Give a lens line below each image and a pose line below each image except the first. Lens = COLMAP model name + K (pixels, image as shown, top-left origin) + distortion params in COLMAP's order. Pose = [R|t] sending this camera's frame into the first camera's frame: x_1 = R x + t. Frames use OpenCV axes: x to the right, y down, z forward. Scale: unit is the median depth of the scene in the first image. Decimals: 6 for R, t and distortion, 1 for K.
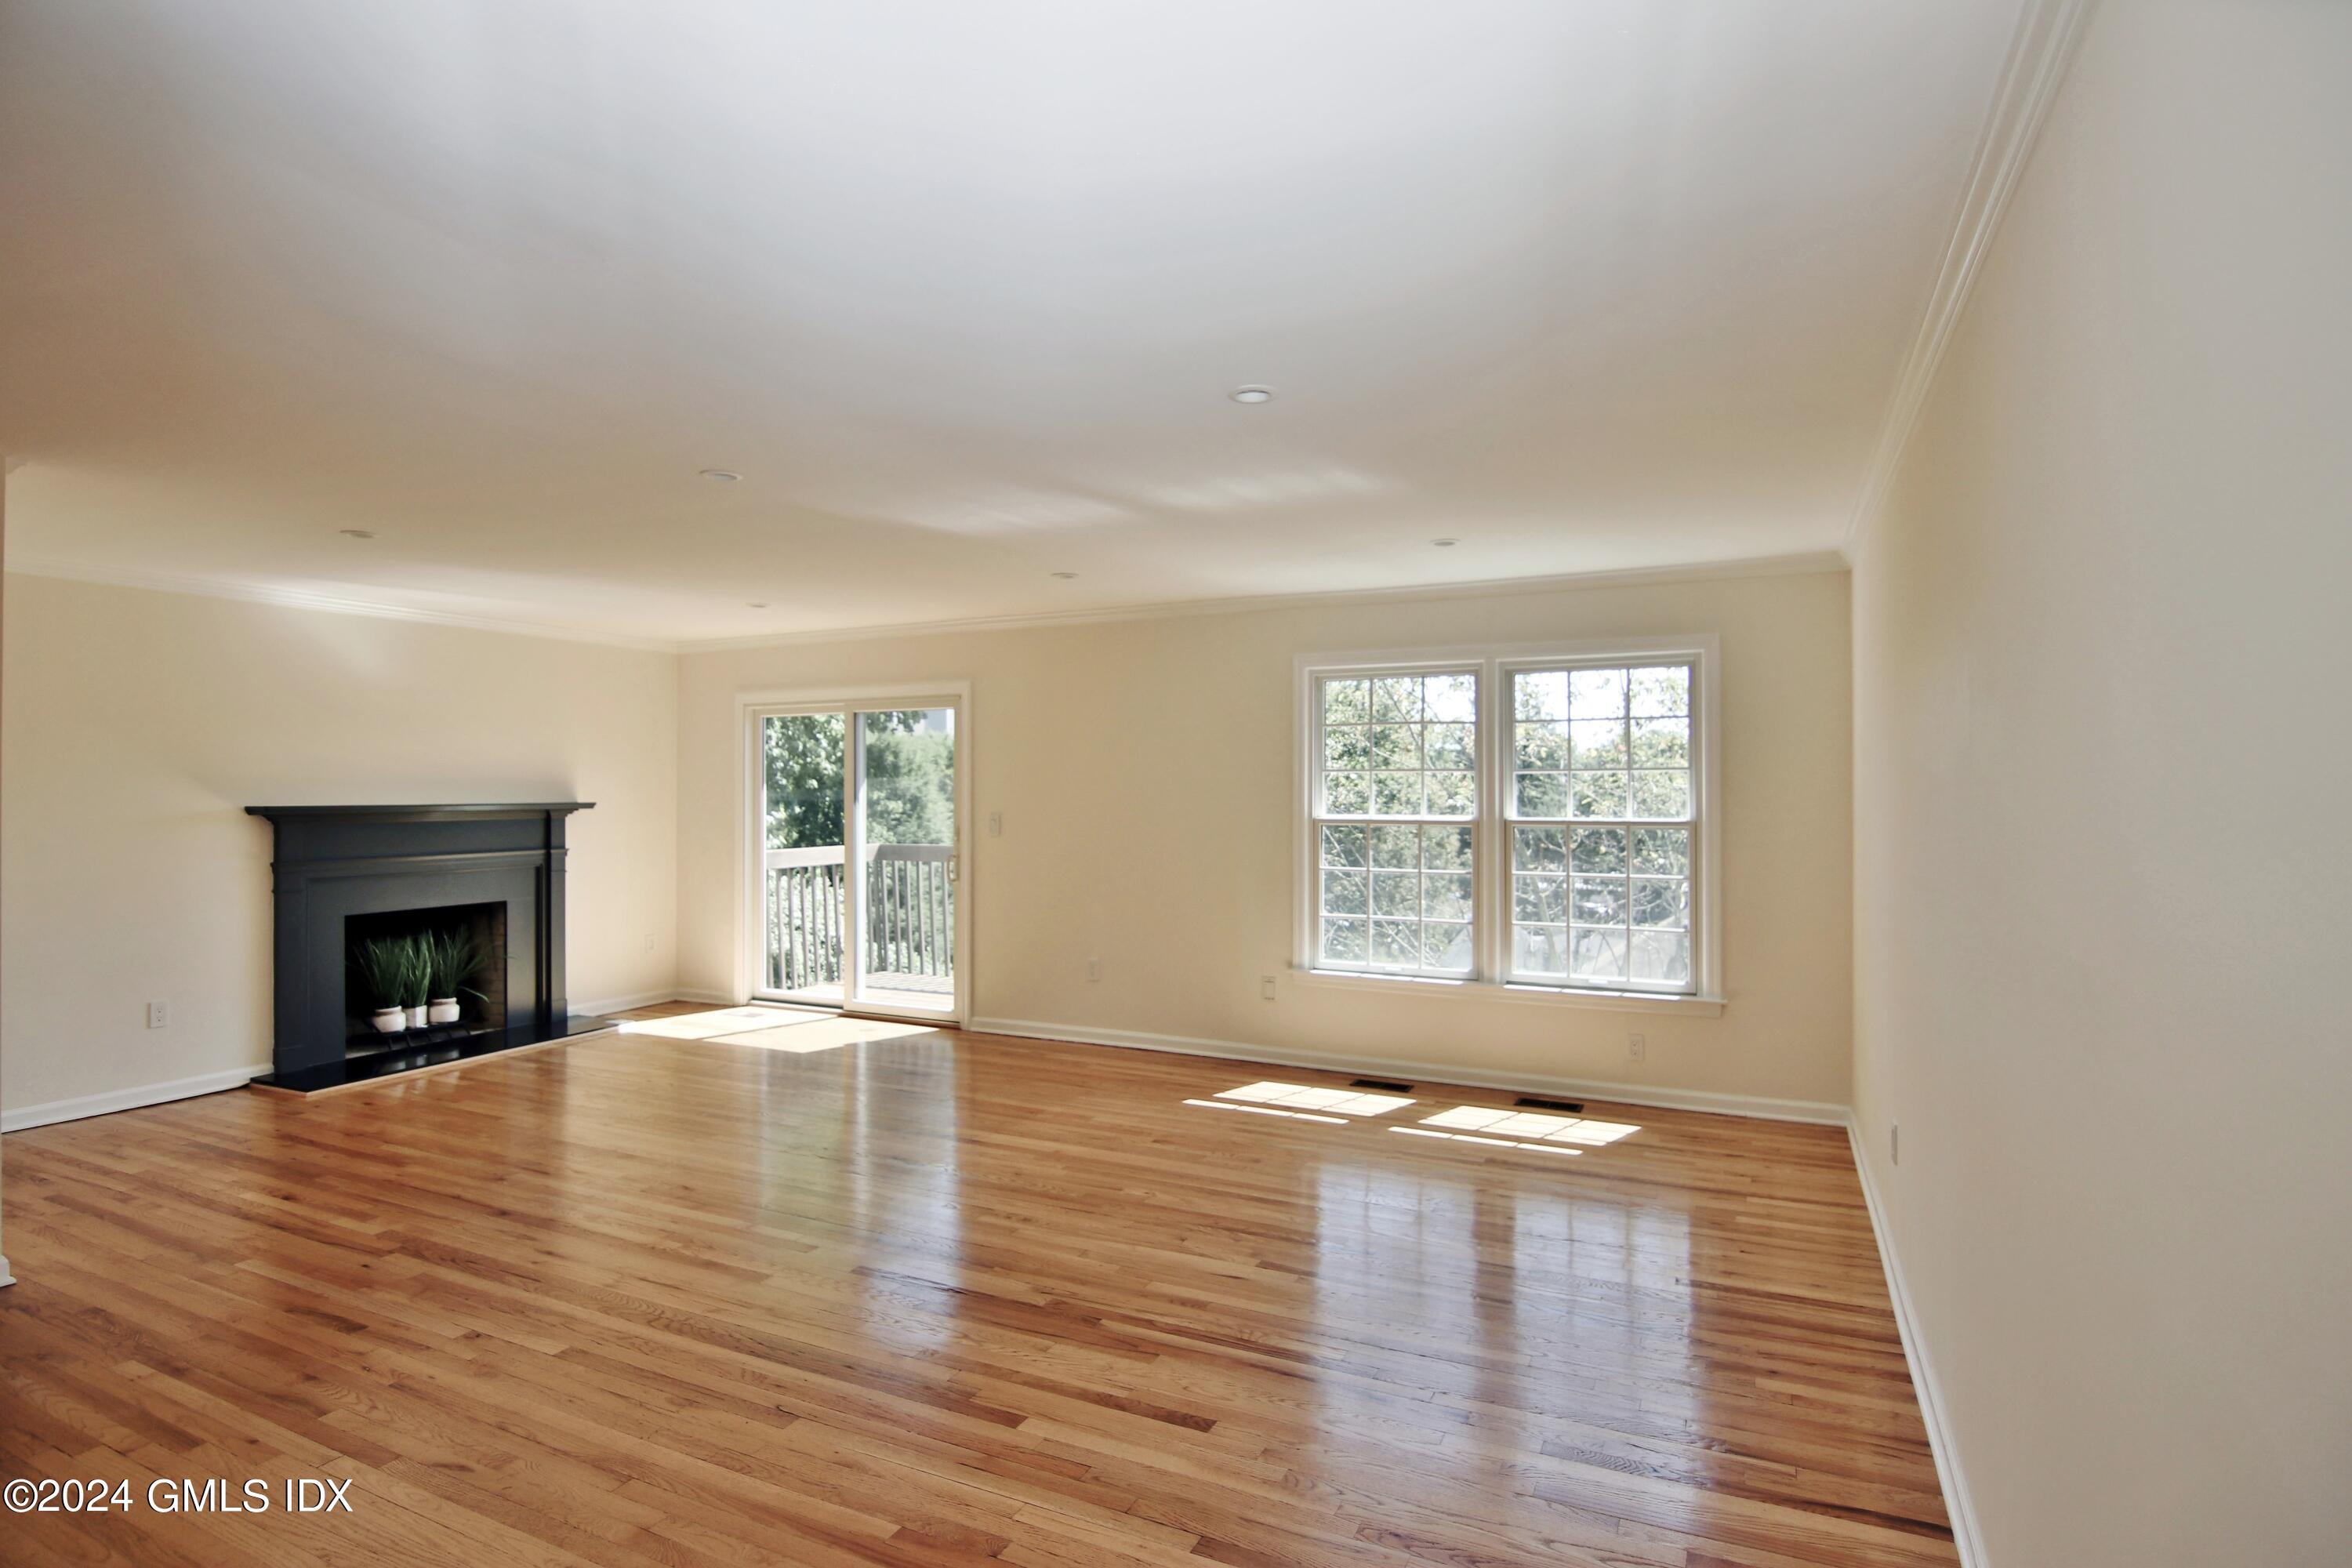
lens RADIAL K [[1191.9, 0, 1176.0], [0, 1191.9, 784.0], [0, 0, 1]] dist [-0.015156, -0.000566]
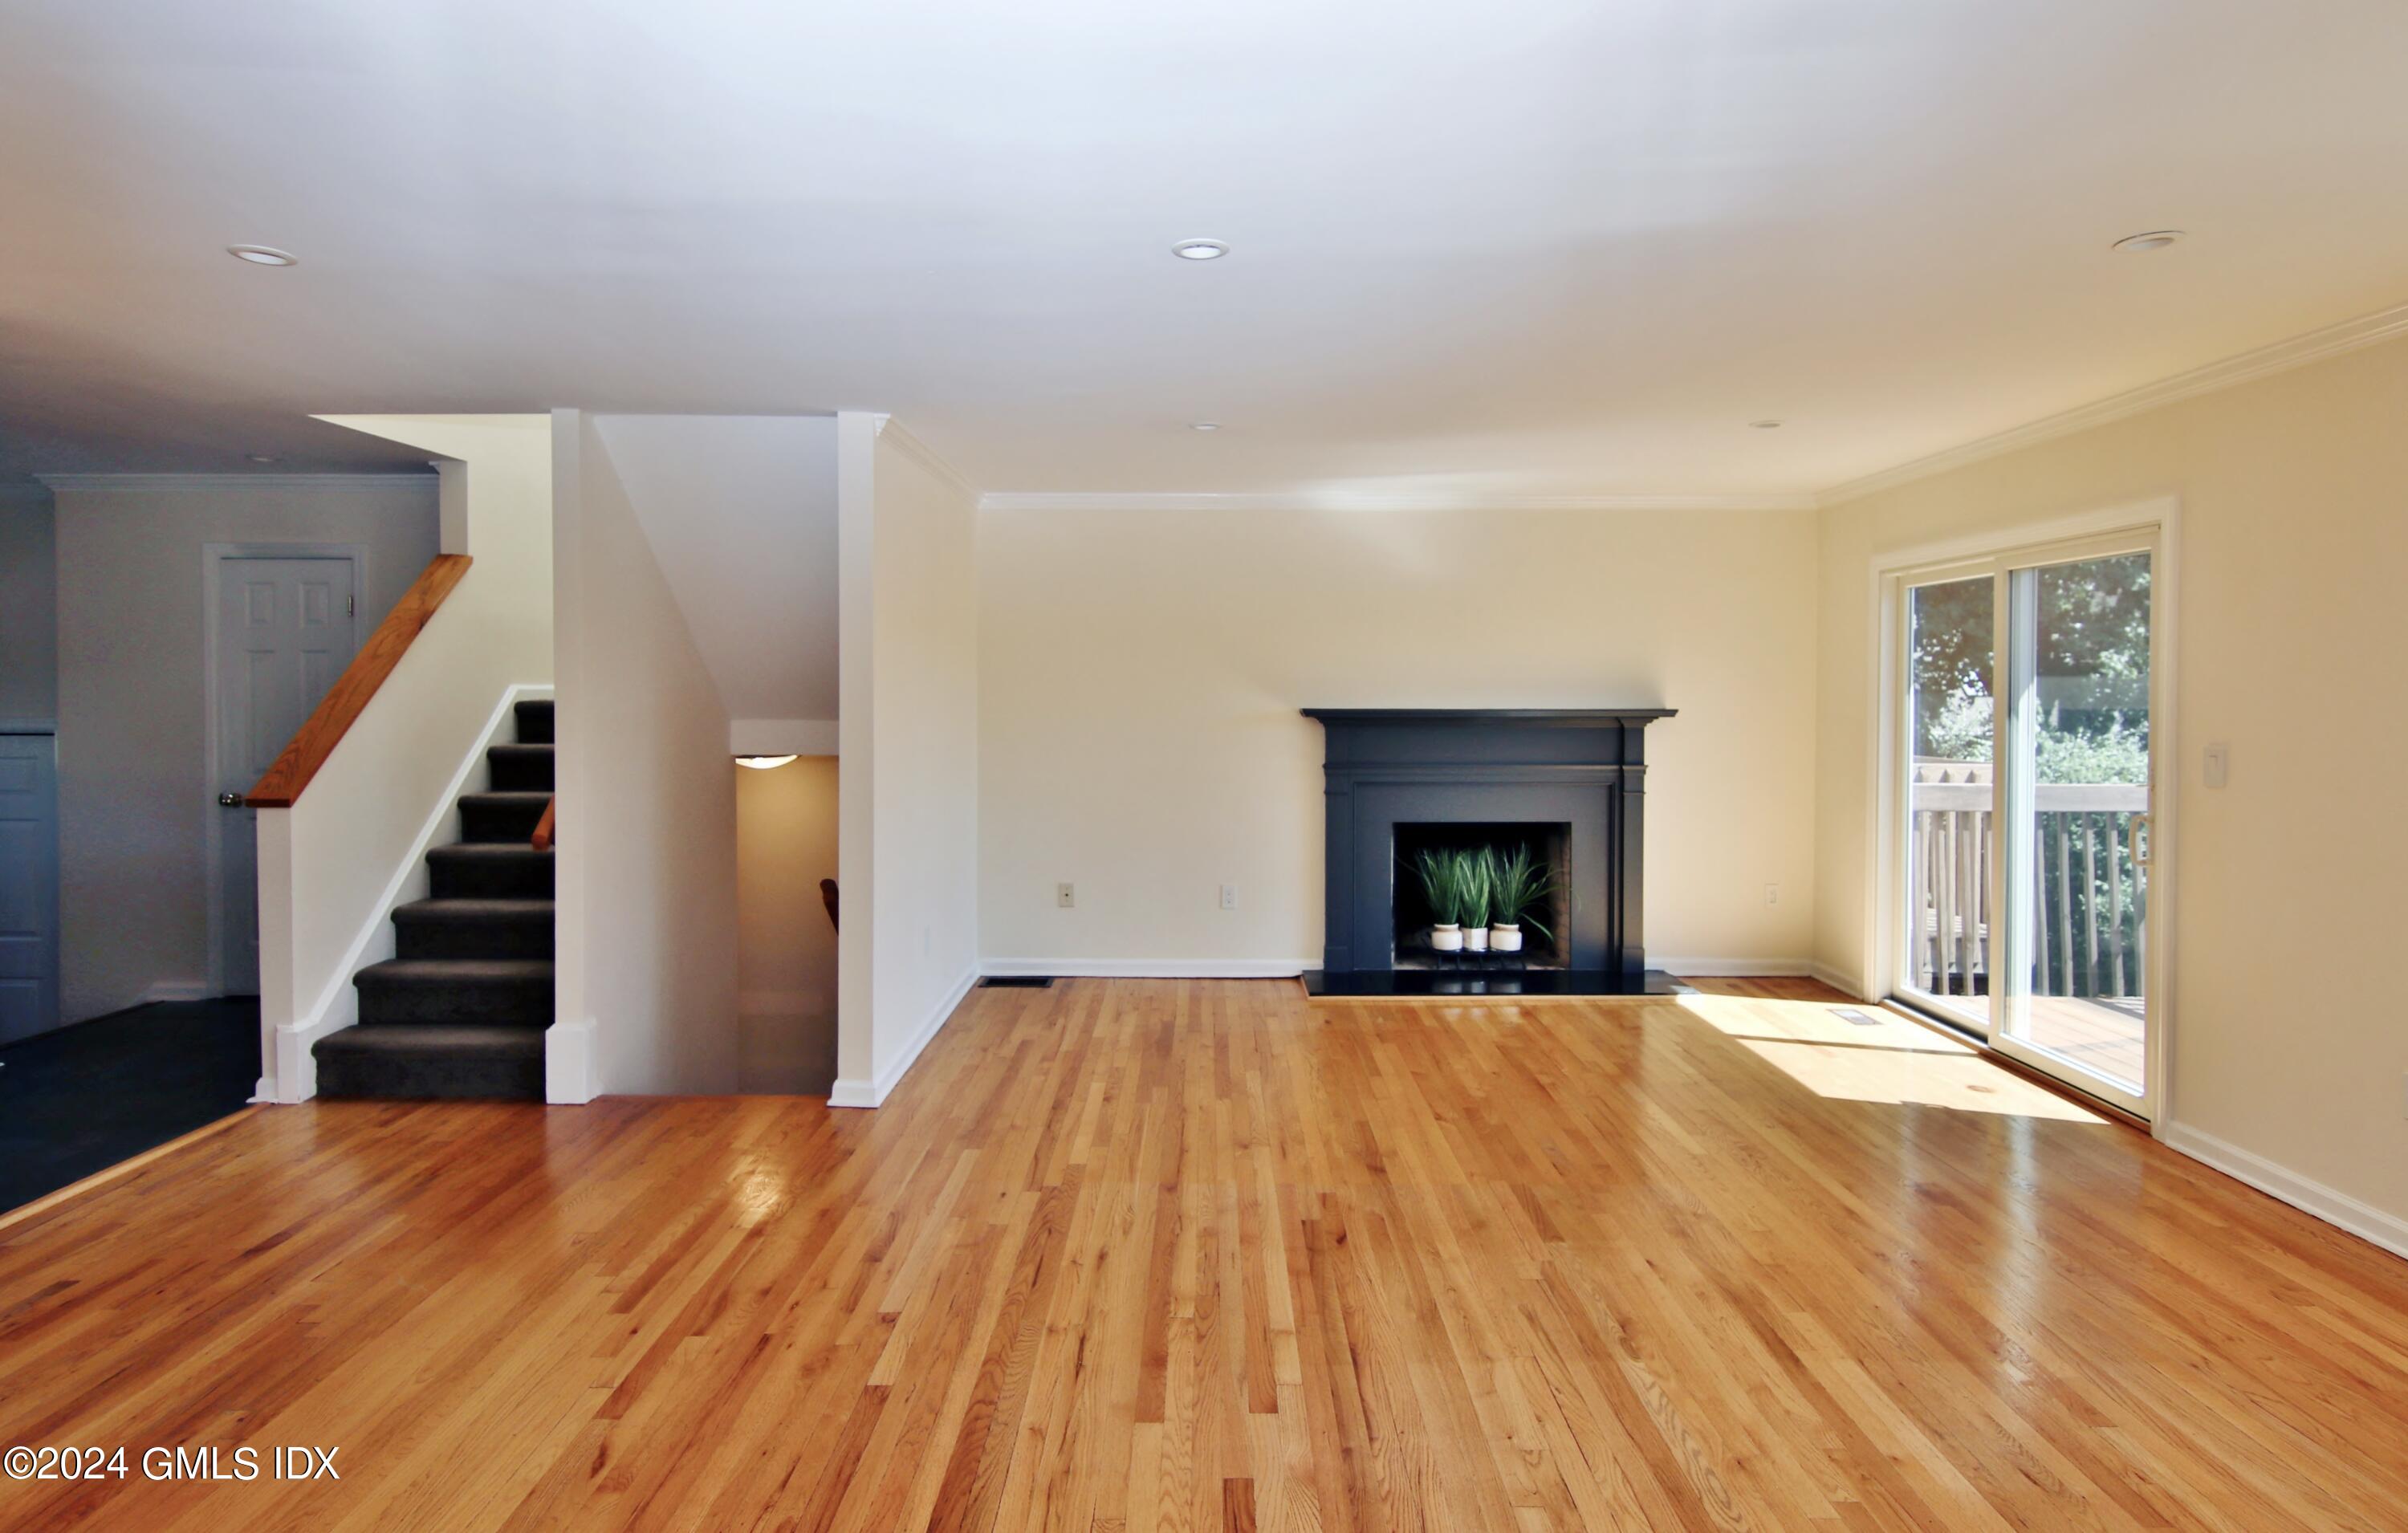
lens RADIAL K [[1292.9, 0, 1200.1], [0, 1292.9, 716.0], [0, 0, 1]] dist [0.001557, 0.000268]
pose [[0.432198, 0.021041, -0.901533, 0.178493], [0.003621, 0.999679, 0.025068, -0.003288], [0.901772, -0.014099, 0.431983, 0.388123]]
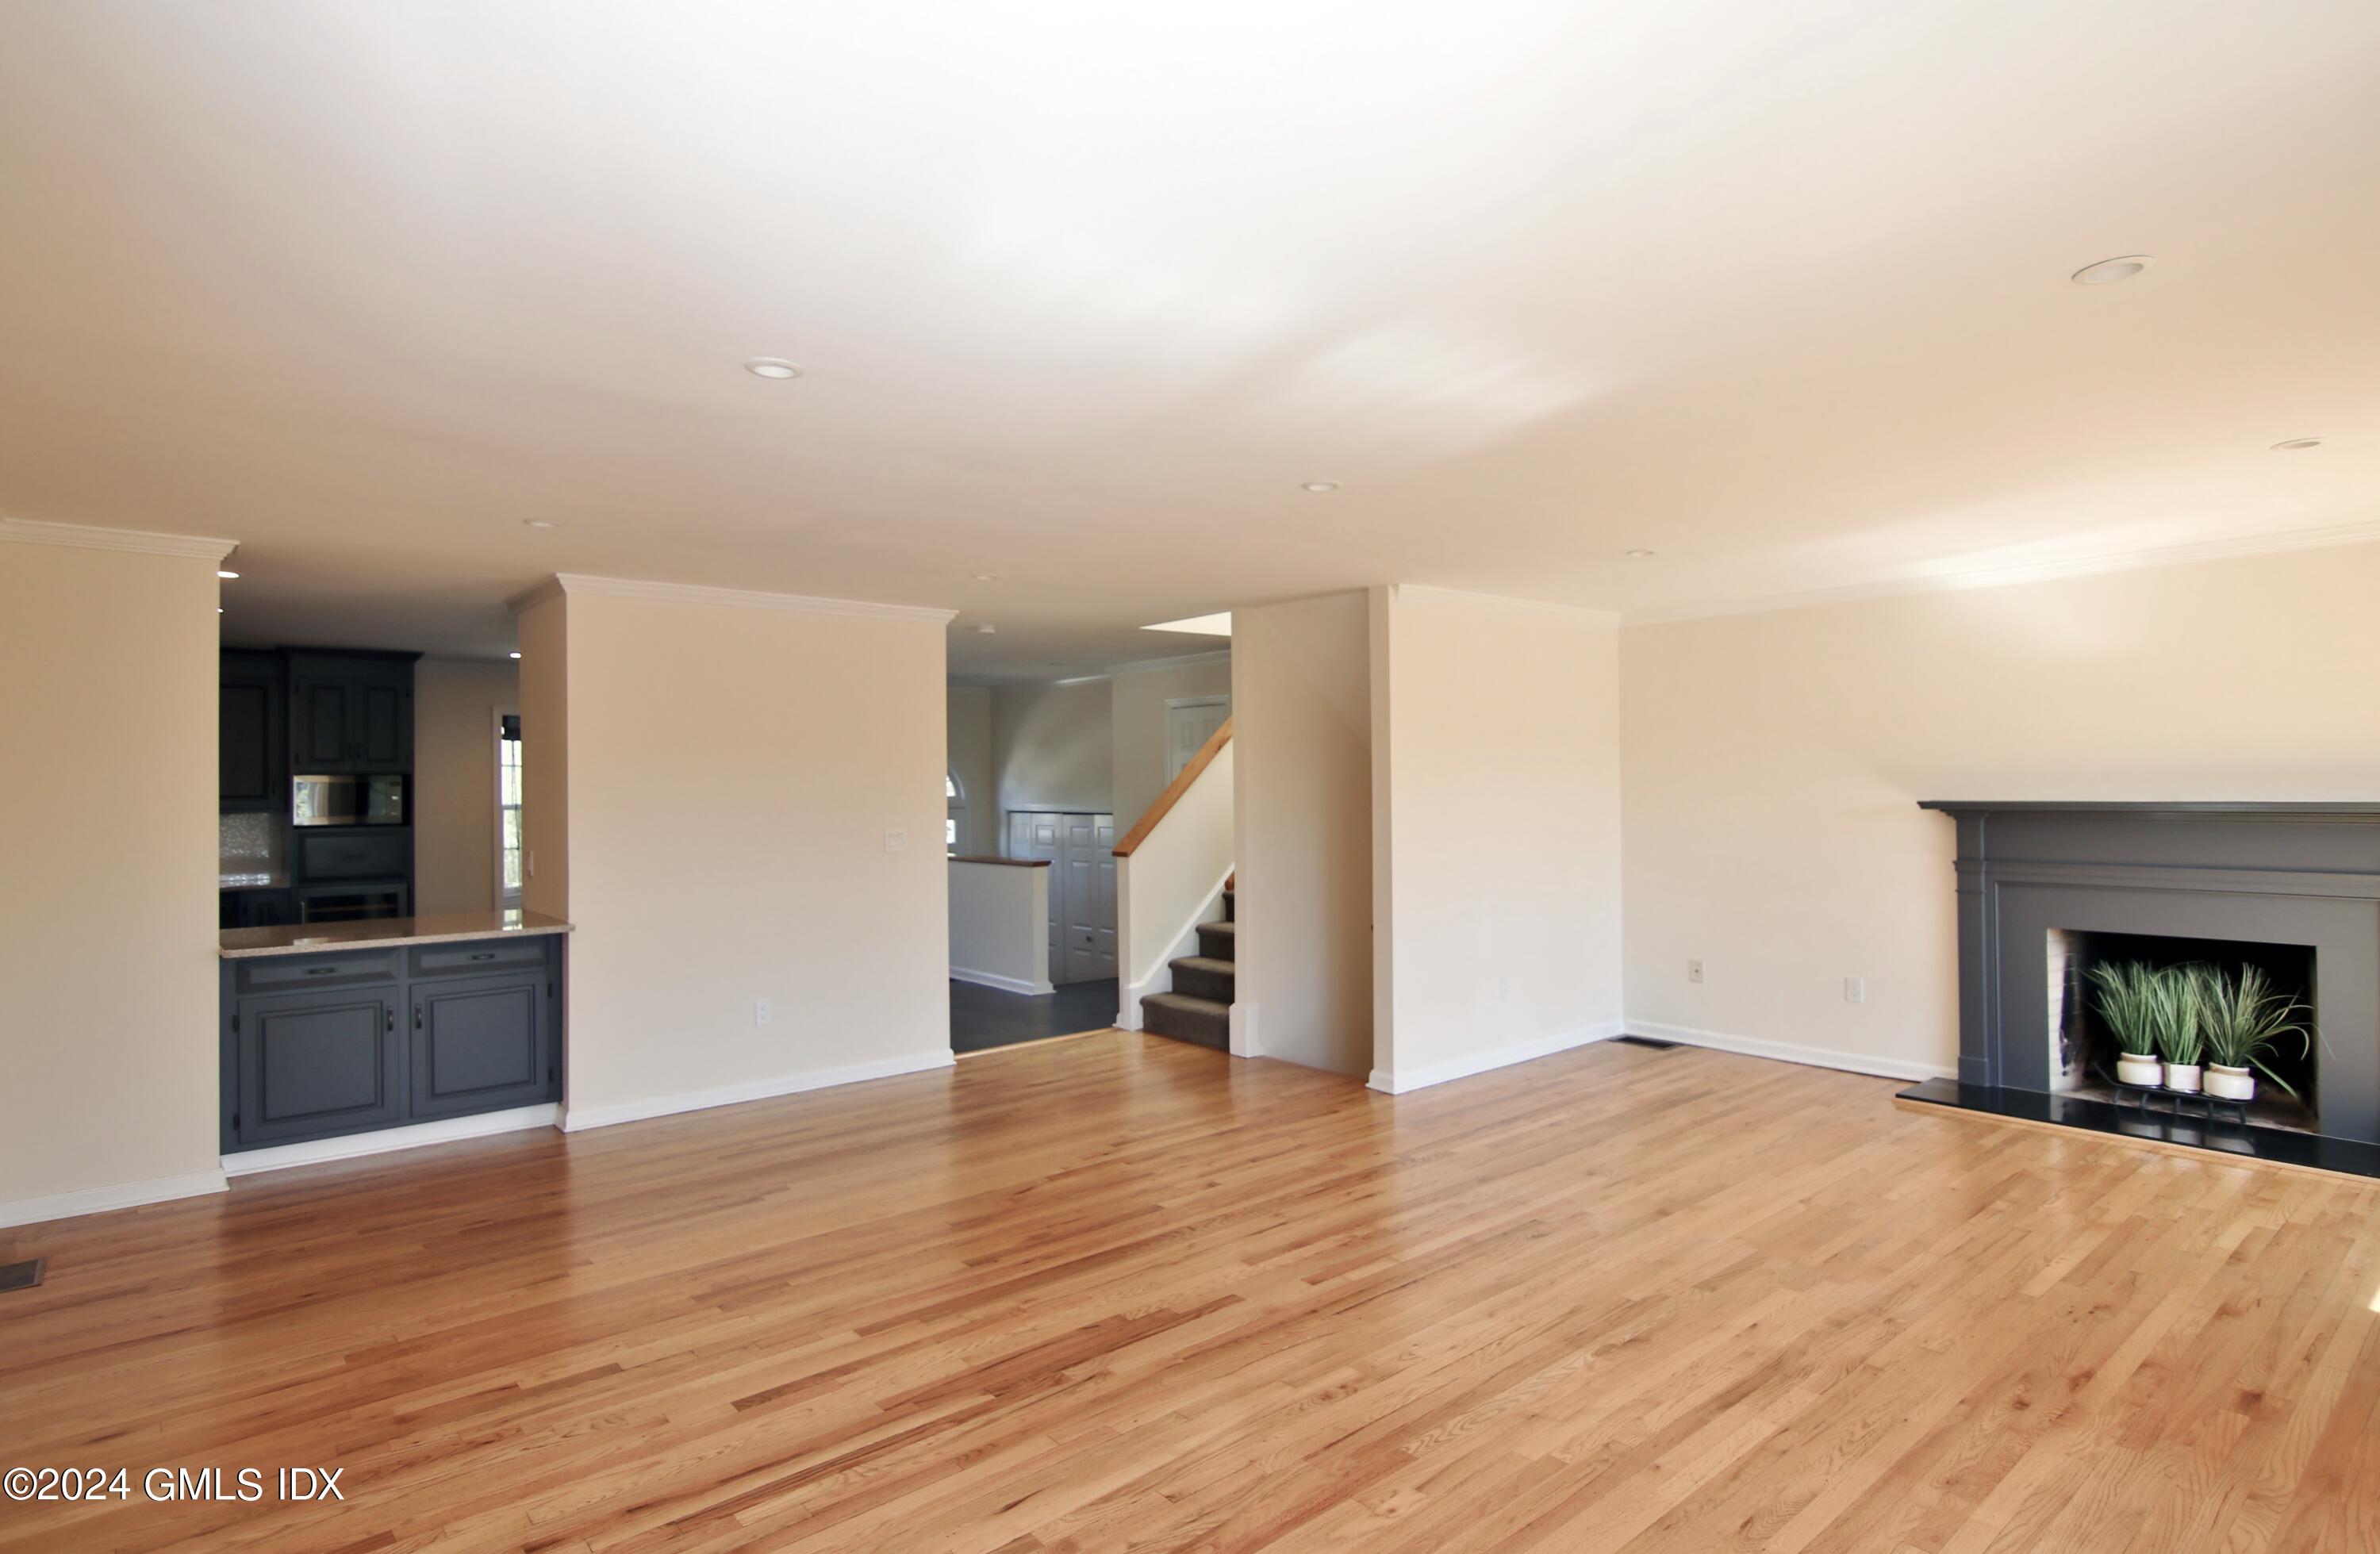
lens RADIAL K [[1229.4, 0, 1190.0], [0, 1229.4, 777.0], [0, 0, 1]] dist [0.009122, 0.000120]
pose [[-0.398646, -0.000385, -0.917105, 0.368653], [0.017057, 0.999824, -0.007834, -0.003456], [0.916946, -0.018767, -0.398569, 0.762674]]
